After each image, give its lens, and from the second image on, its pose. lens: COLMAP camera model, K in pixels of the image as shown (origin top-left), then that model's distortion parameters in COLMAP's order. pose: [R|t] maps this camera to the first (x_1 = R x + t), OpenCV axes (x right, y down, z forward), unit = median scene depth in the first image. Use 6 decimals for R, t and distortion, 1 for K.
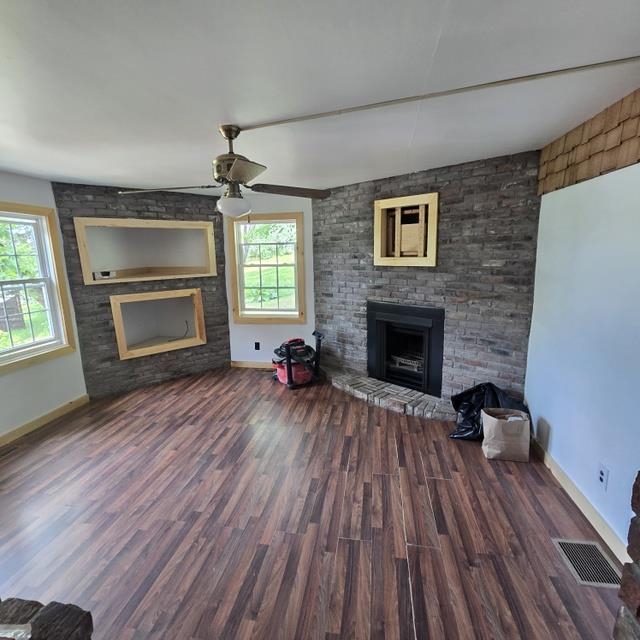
lens RADIAL K [[357.2, 0, 317.9], [0, 357.2, 317.6], [0, 0, 1]] dist [0.001372, -0.000214]
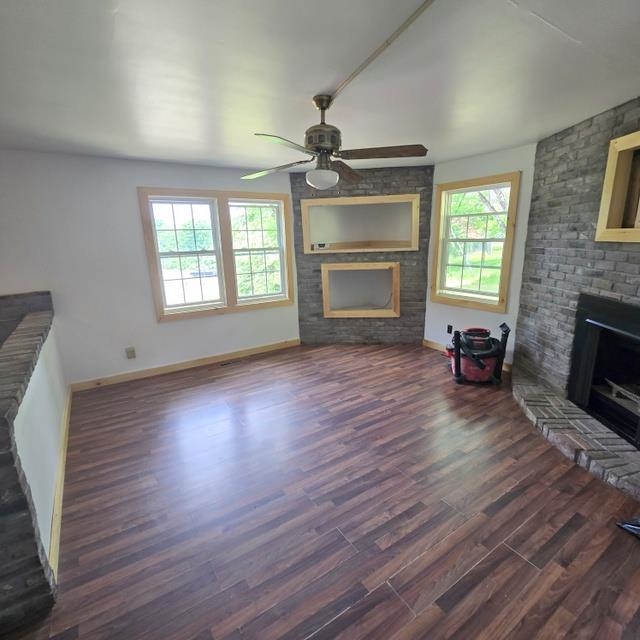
lens RADIAL K [[351.9, 0, 318.0], [0, 351.9, 323.6], [0, 0, 1]] dist [-0.000264, -0.000235]
pose [[0.678968, 0.179125, -0.711980, 0.291692], [-0.118655, 0.983803, 0.134359, -0.019585], [0.724516, -0.006746, 0.689225, 0.157381]]
